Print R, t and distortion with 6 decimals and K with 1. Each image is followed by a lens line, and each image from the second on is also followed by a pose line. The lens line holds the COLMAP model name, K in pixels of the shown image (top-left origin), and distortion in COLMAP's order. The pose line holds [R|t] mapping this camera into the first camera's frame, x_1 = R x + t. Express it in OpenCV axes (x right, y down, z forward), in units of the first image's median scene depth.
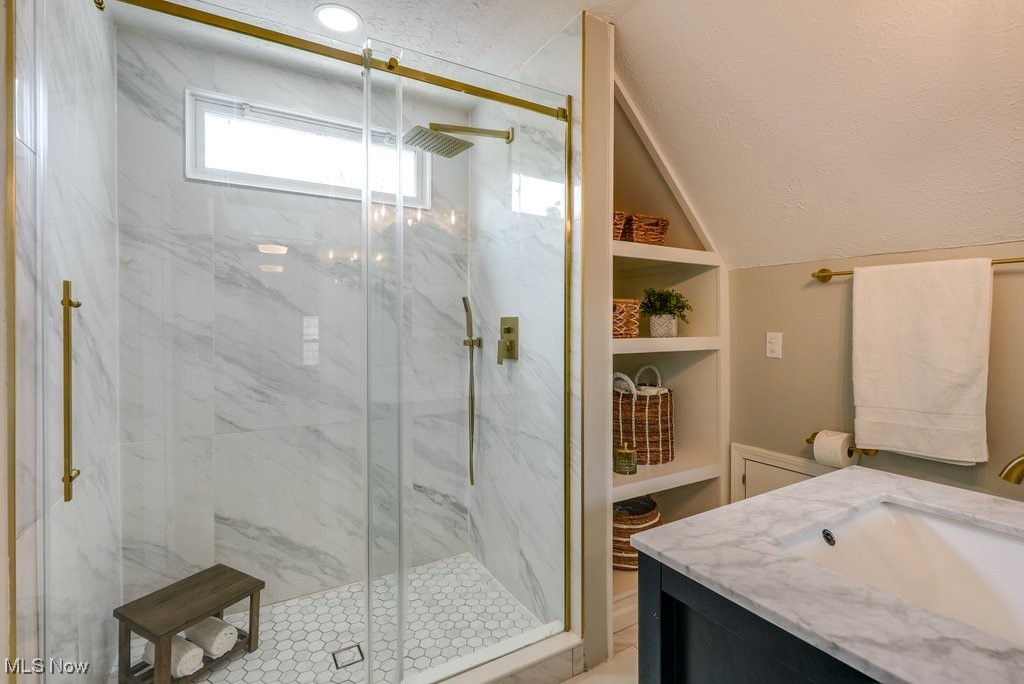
lens RADIAL K [[470.8, 0, 514.8], [0, 470.8, 336.7], [0, 0, 1]] dist [-0.009377, 0.000974]
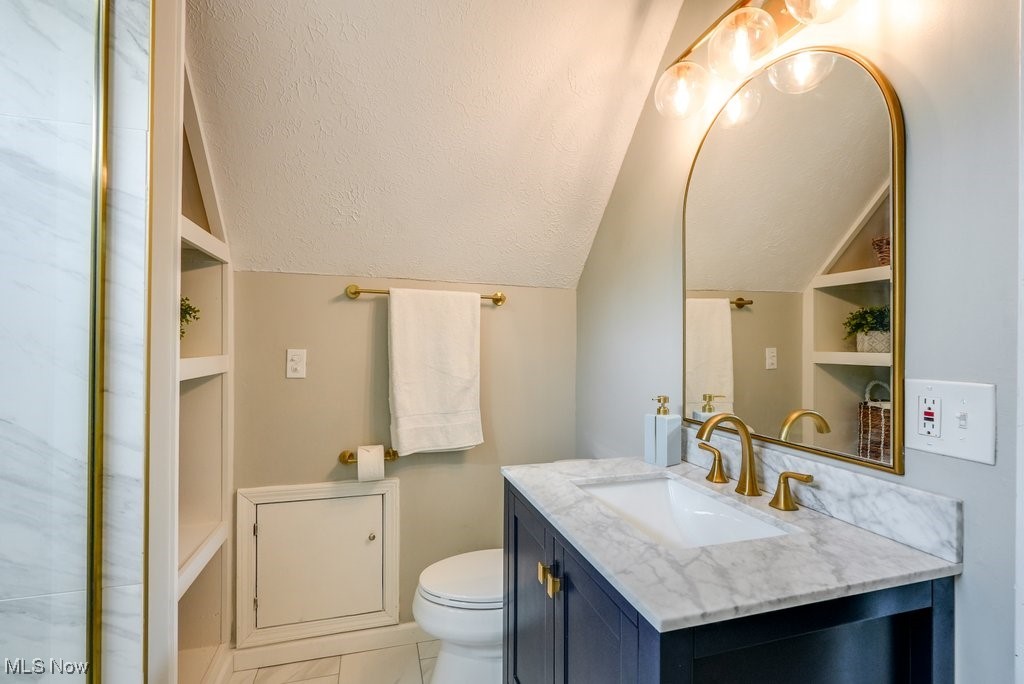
lens RADIAL K [[470.8, 0, 512.5], [0, 470.8, 338.7], [0, 0, 1]] dist [-0.009377, 0.000974]
pose [[0.252016, 0.014227, 0.967619, -0.296102], [0.015890, 0.999696, -0.018837, -0.007979], [-0.967593, 0.020123, 0.251713, 0.561505]]
